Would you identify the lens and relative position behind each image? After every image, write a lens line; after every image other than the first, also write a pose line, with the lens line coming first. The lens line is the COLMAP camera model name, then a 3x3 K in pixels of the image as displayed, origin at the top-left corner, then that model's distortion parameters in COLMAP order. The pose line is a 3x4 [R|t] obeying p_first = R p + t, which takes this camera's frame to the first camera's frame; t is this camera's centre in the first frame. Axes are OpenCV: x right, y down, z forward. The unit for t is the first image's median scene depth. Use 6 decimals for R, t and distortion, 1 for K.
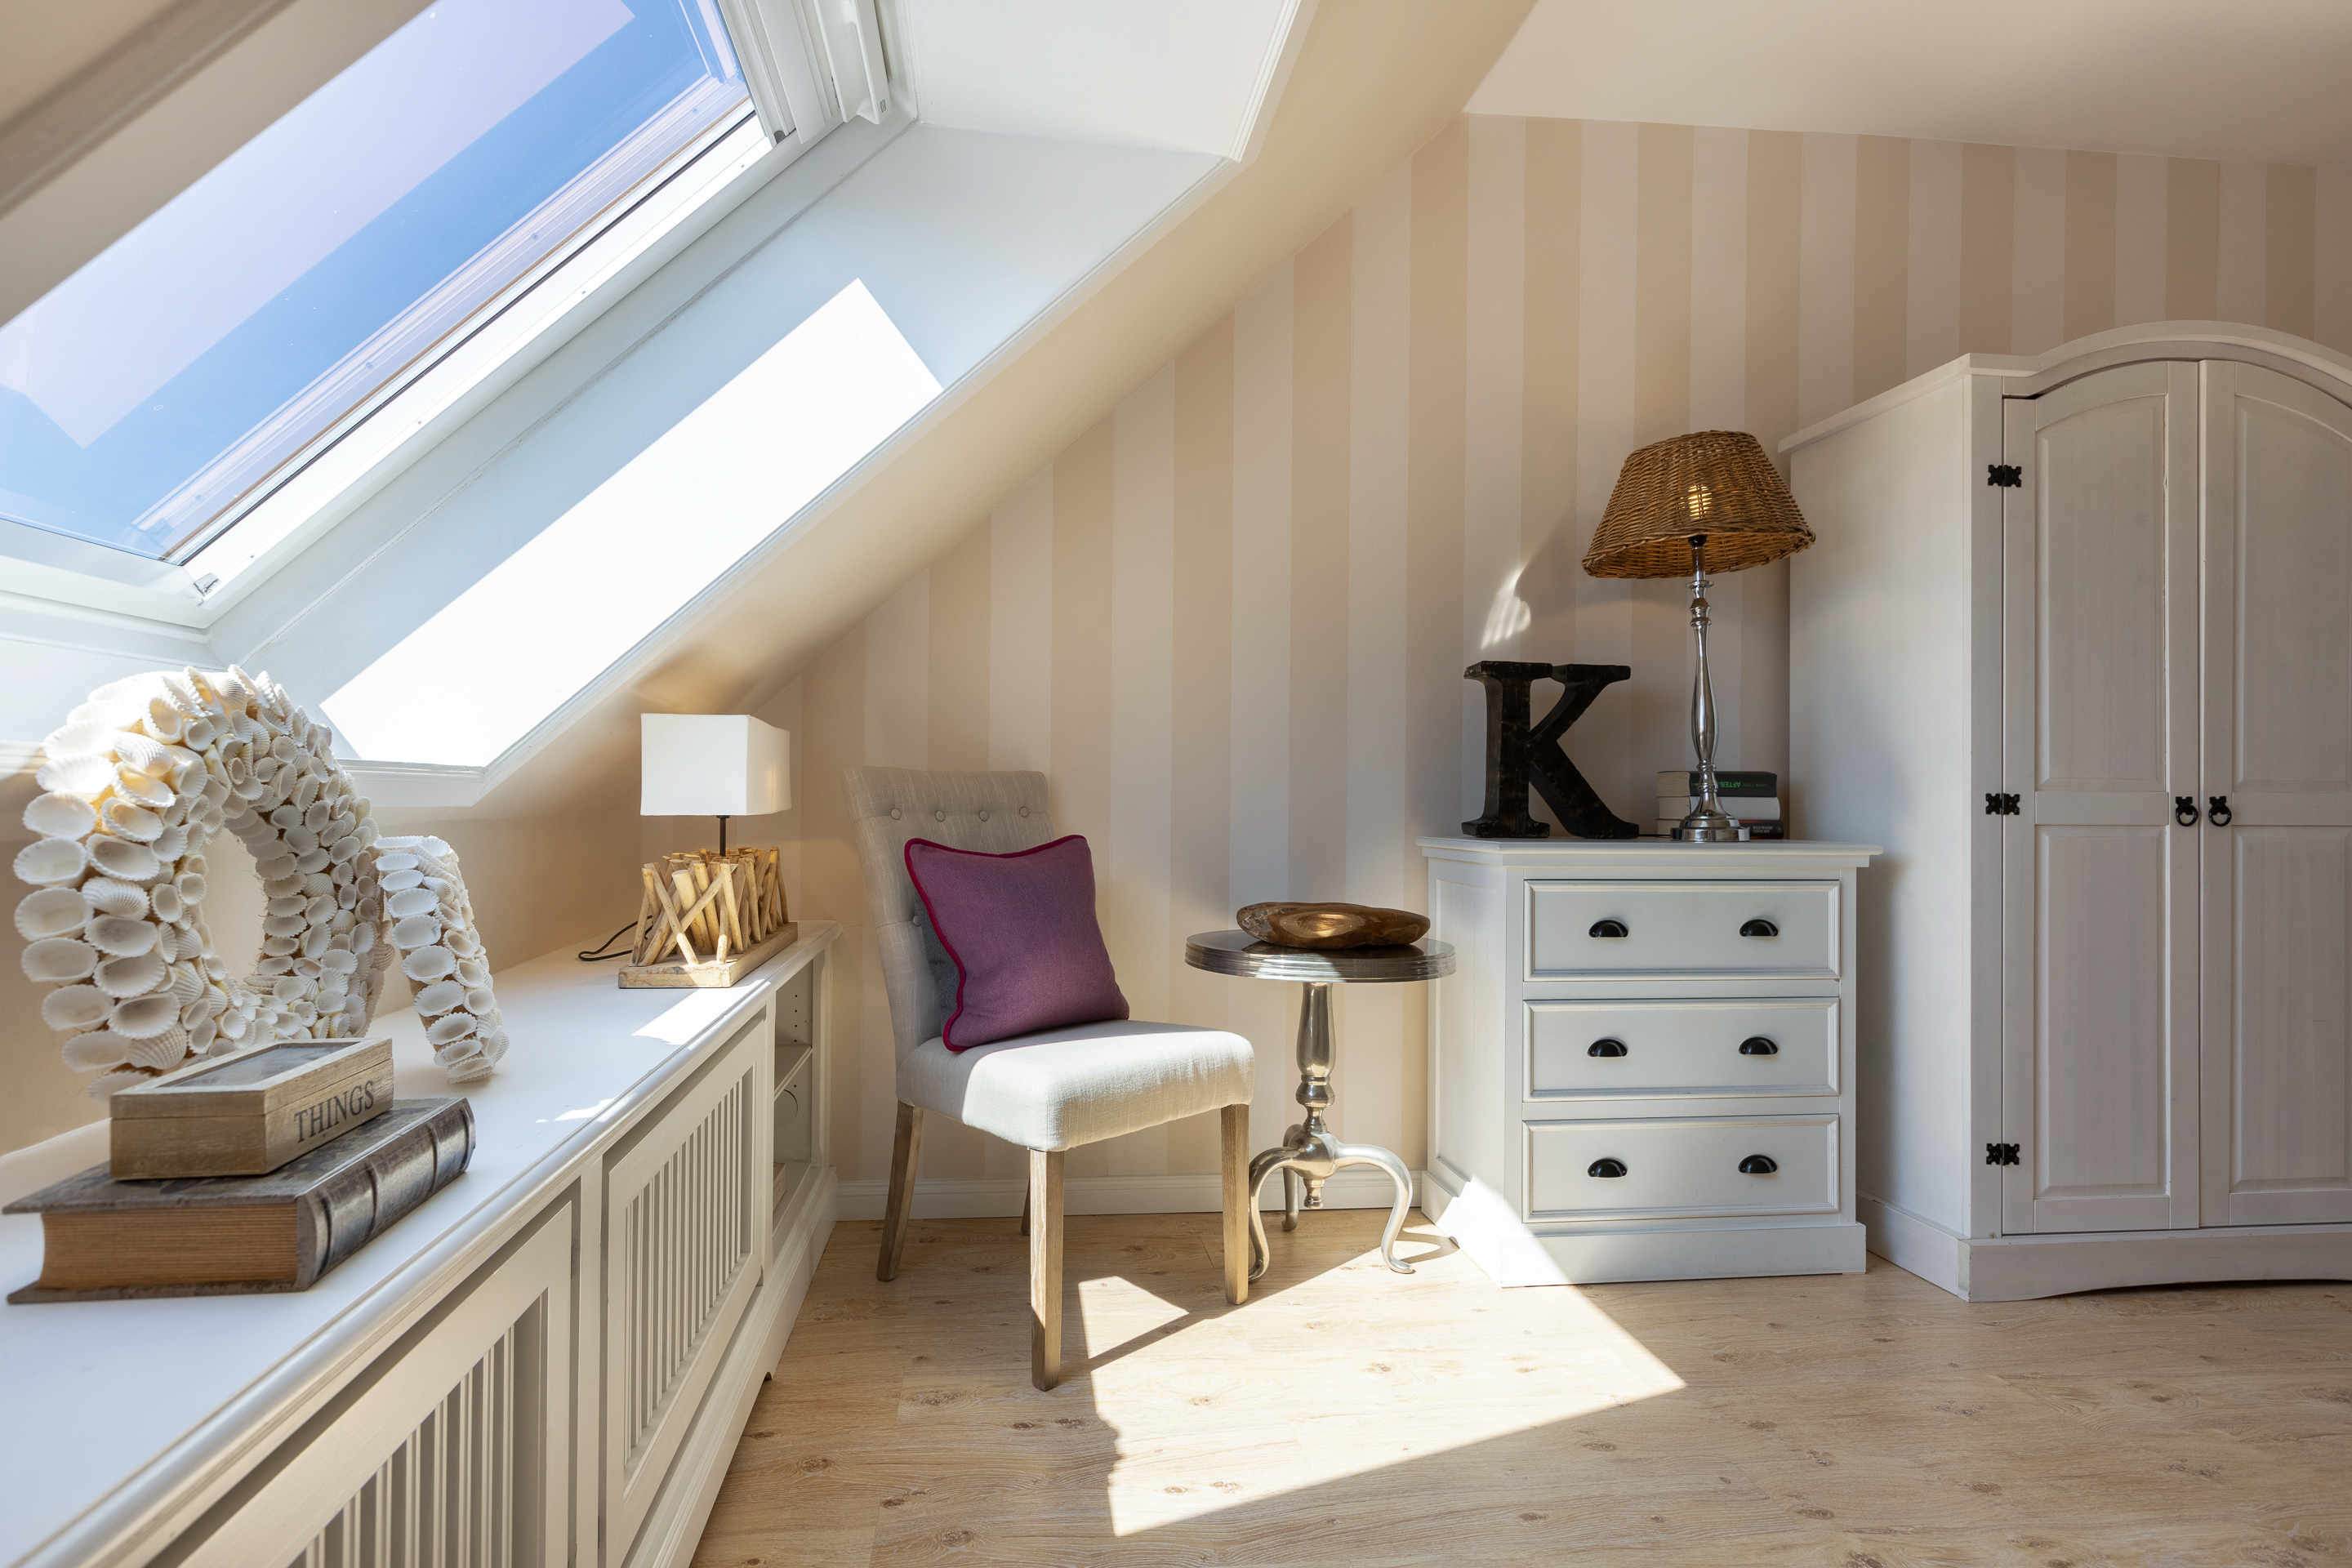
lens RADIAL K [[1218.0, 0, 1176.0], [0, 1218.0, 784.0], [0, 0, 1]] dist [-0.000746, 0.000174]
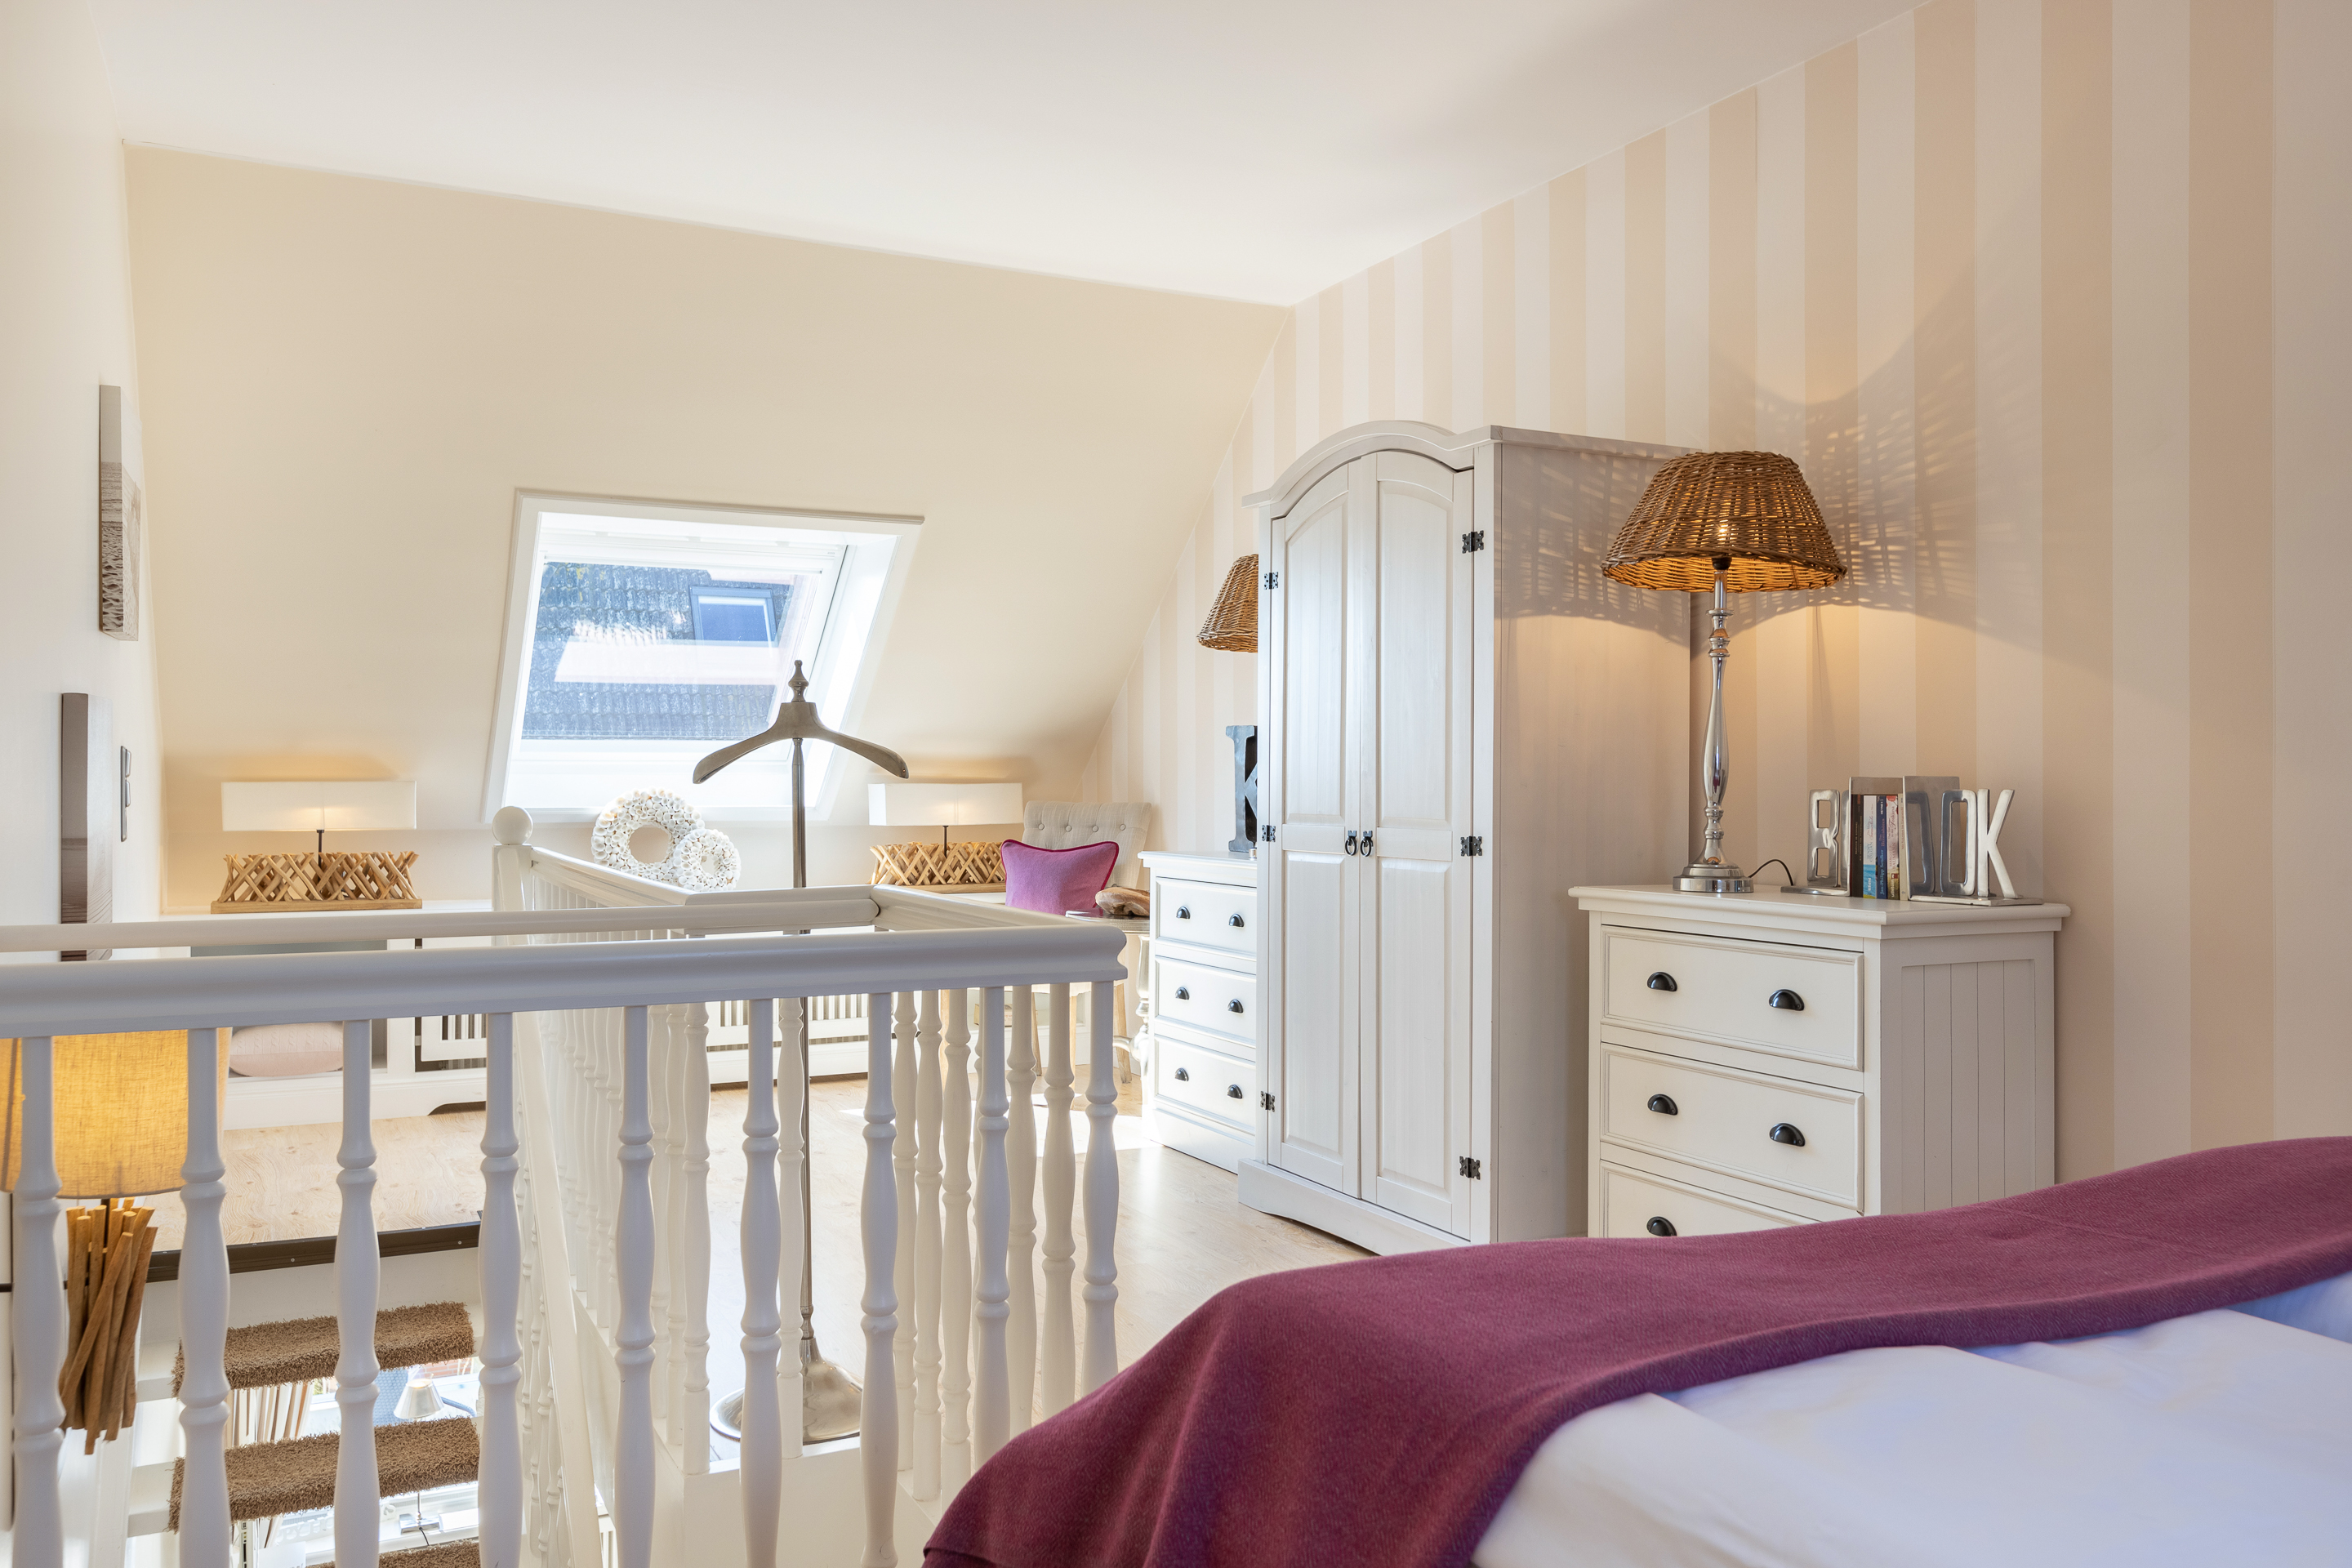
lens RADIAL K [[1824.5, 0, 1176.0], [0, 1824.5, 784.0], [0, 0, 1]] dist [-0.161988, 0.001444]
pose [[0.336225, -0.005470, -0.941766, 2.428838], [0.000673, 0.999984, -0.005568, -0.025690], [0.941781, 0.001239, 0.336223, 0.247070]]
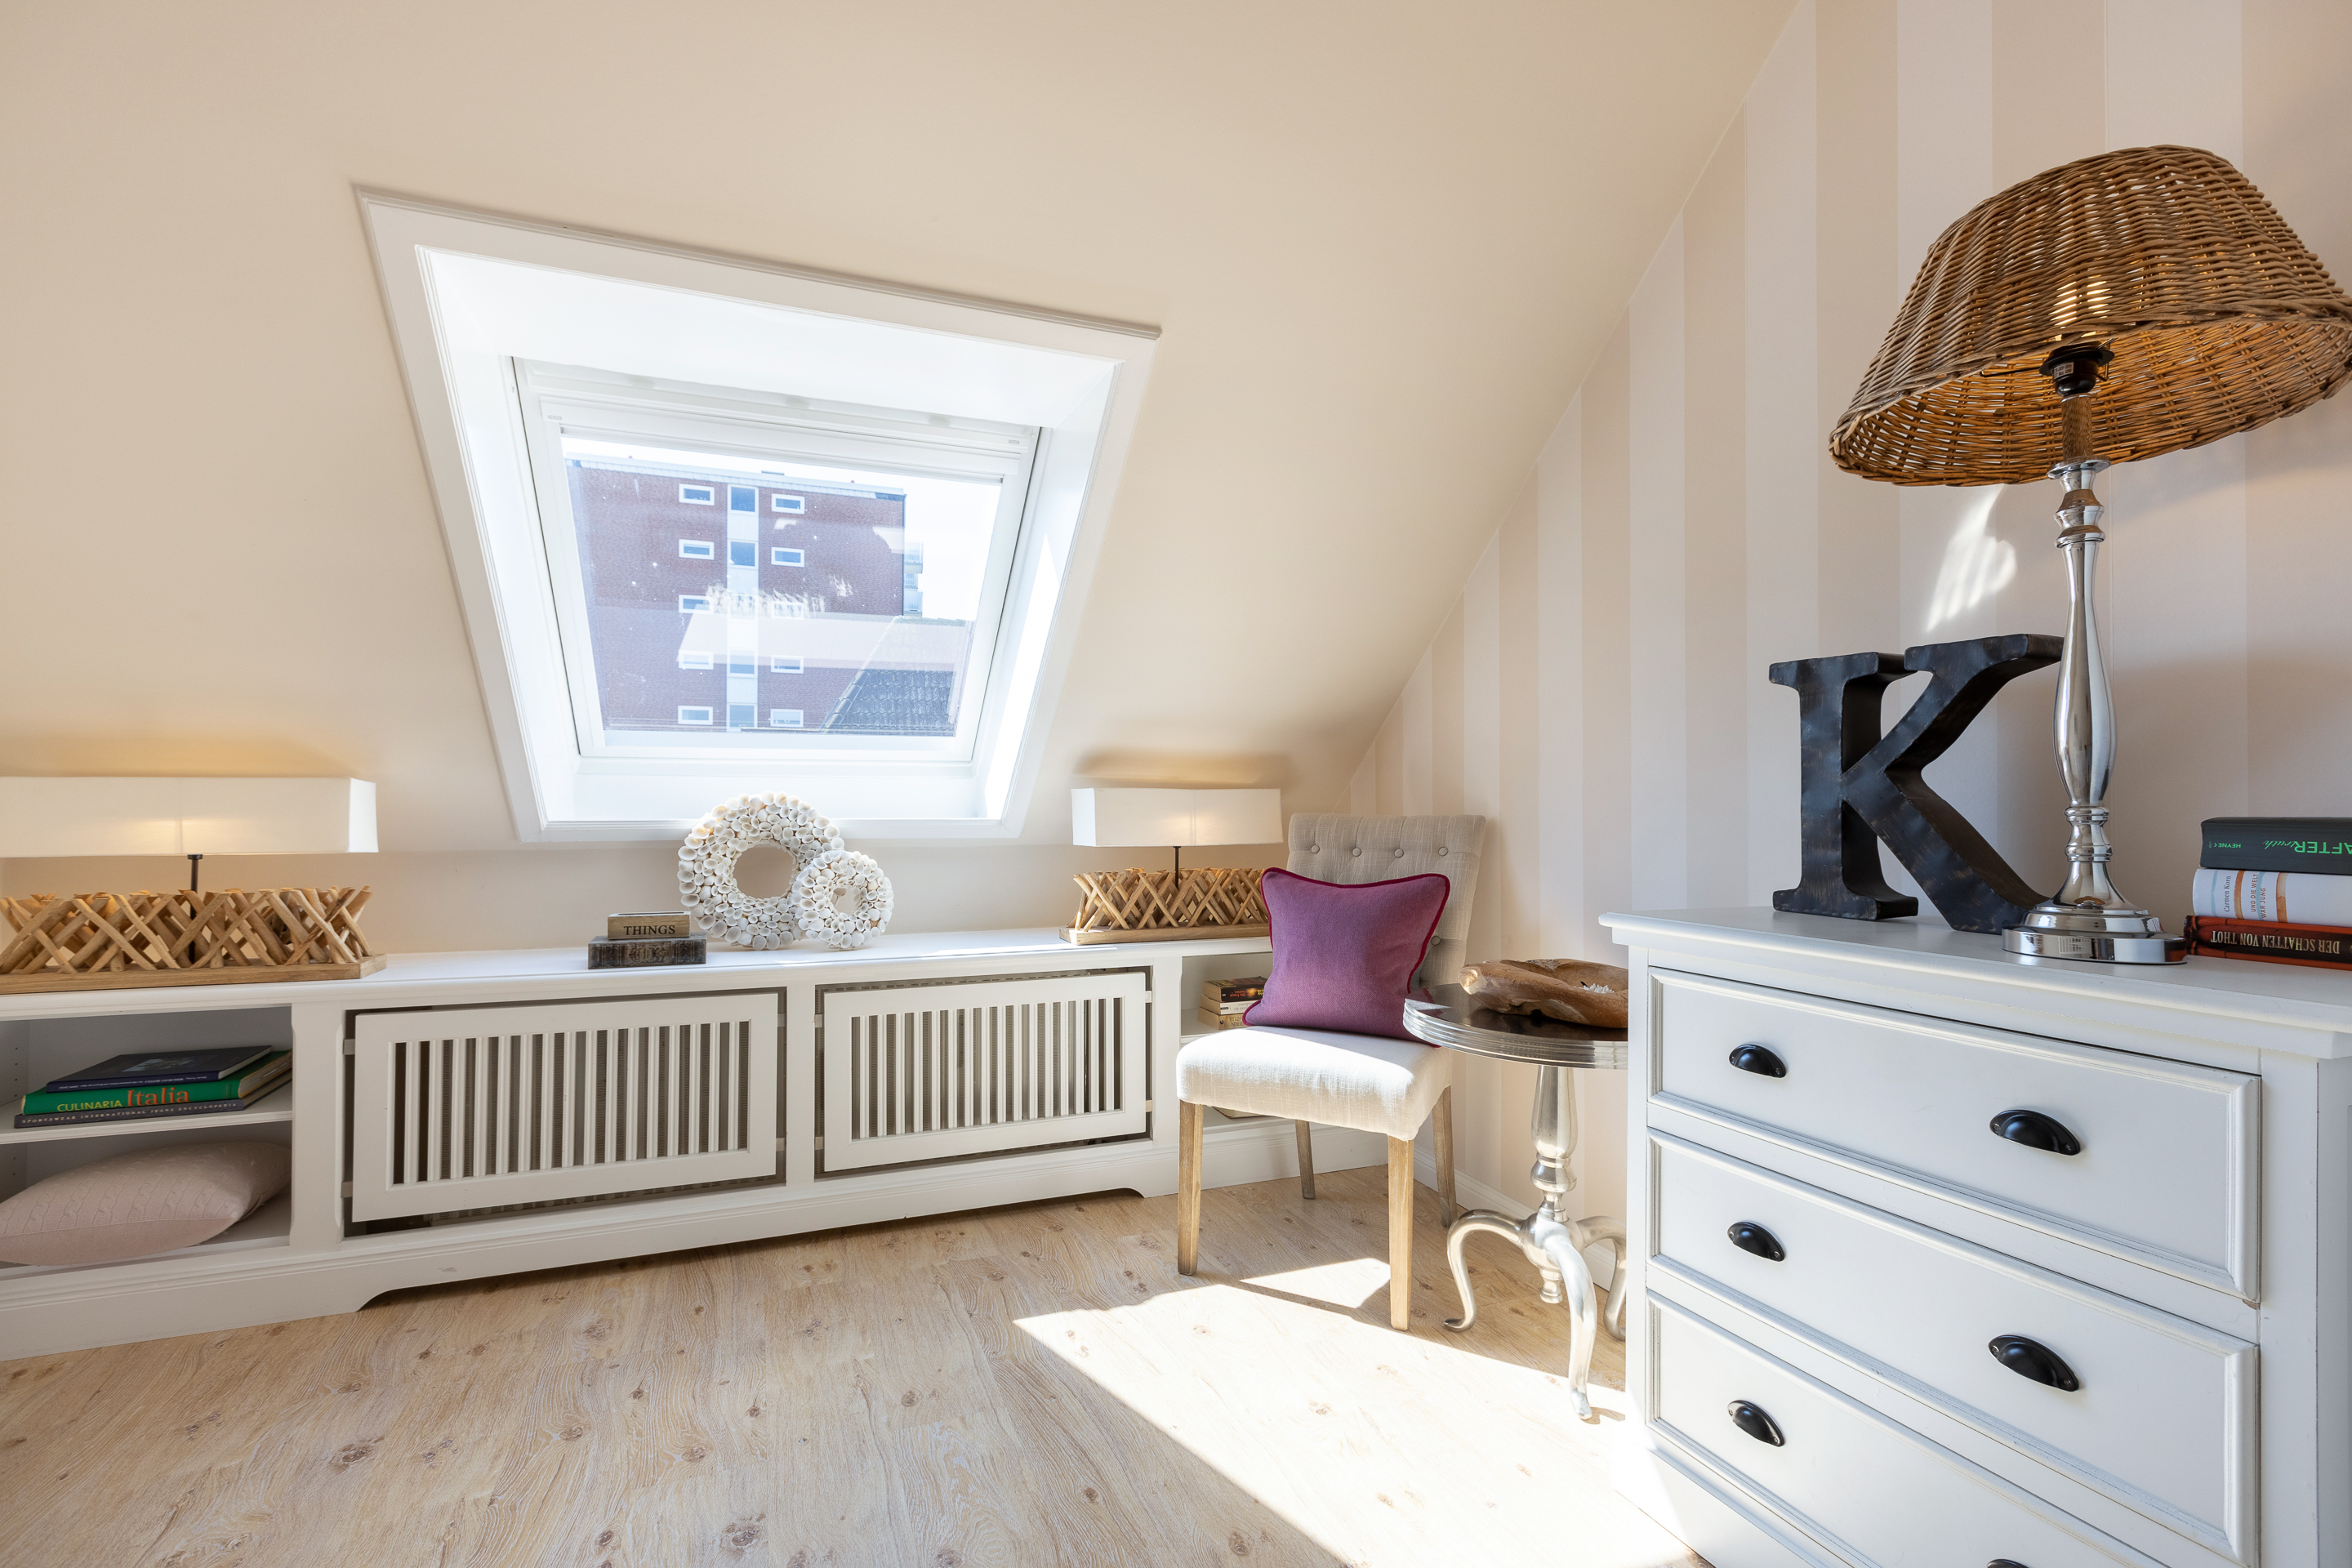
lens RADIAL K [[1065.0, 0, 1174.9], [0, 1065.0, 811.4], [0, 0, 1]] dist [0.003084, 0.000350]
pose [[0.257799, -0.001018, -0.966198, 0.830203], [-0.001834, 0.999997, -0.001543, -0.014395], [0.966197, 0.002170, 0.257796, 0.543124]]
